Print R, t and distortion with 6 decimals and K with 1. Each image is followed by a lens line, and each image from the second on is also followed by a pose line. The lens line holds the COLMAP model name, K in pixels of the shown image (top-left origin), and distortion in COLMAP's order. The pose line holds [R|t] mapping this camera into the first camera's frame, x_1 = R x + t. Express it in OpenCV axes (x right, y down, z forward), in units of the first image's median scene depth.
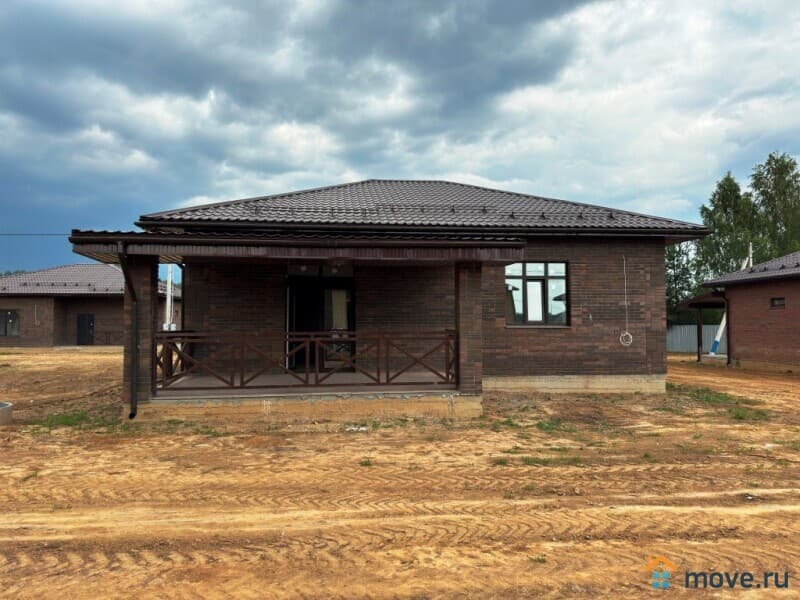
lens RADIAL K [[567.6, 0, 399.4], [0, 567.6, 297.5], [0, 0, 1]] dist [0.025931, -0.006553]
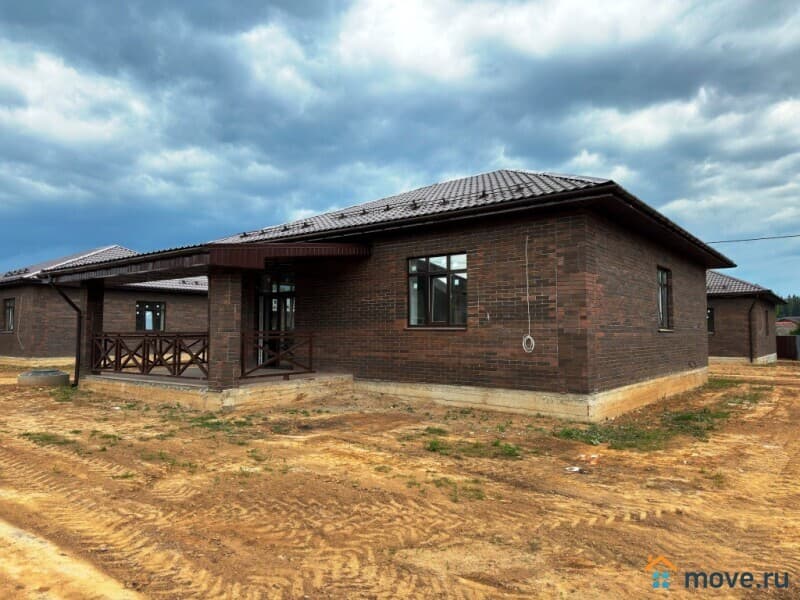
lens RADIAL K [[567.6, 0, 402.2], [0, 567.6, 299.7], [0, 0, 1]] dist [0.025931, -0.006553]
pose [[0.705456, -0.039584, -0.707647, 0.824564], [0.029468, 0.999214, -0.026517, 0.027969], [0.708141, -0.002146, 0.706068, 0.336422]]
